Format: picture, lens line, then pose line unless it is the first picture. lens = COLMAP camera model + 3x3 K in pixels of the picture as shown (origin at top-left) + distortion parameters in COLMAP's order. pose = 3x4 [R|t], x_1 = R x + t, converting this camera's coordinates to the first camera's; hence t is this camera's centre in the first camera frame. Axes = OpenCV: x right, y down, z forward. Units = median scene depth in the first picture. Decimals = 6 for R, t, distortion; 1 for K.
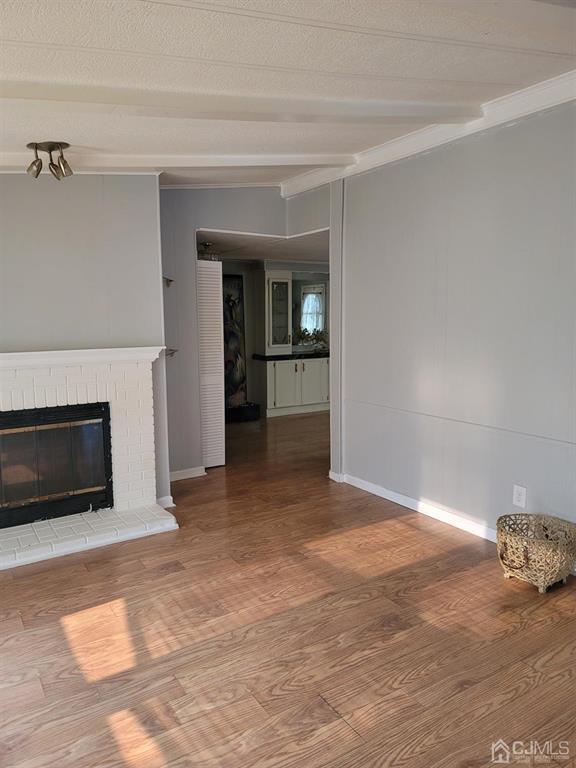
lens RADIAL K [[552.4, 0, 288.0], [0, 552.4, 384.0], [0, 0, 1]] dist [0.043043, -0.002307]
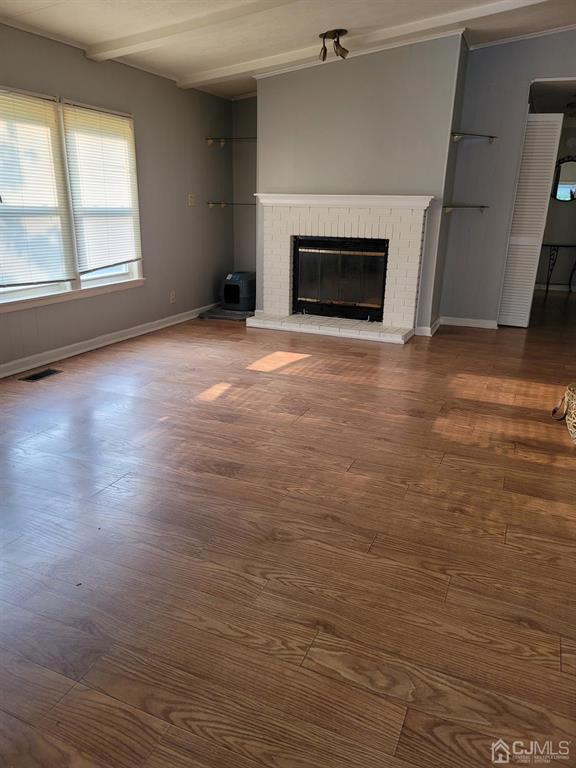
lens RADIAL K [[552.4, 0, 288.0], [0, 552.4, 384.0], [0, 0, 1]] dist [0.043043, -0.002307]
pose [[0.566859, 0.280329, -0.774653, 0.801349], [-0.132995, 0.959129, 0.249767, 0.078228], [0.813009, -0.038557, 0.580973, 0.044185]]
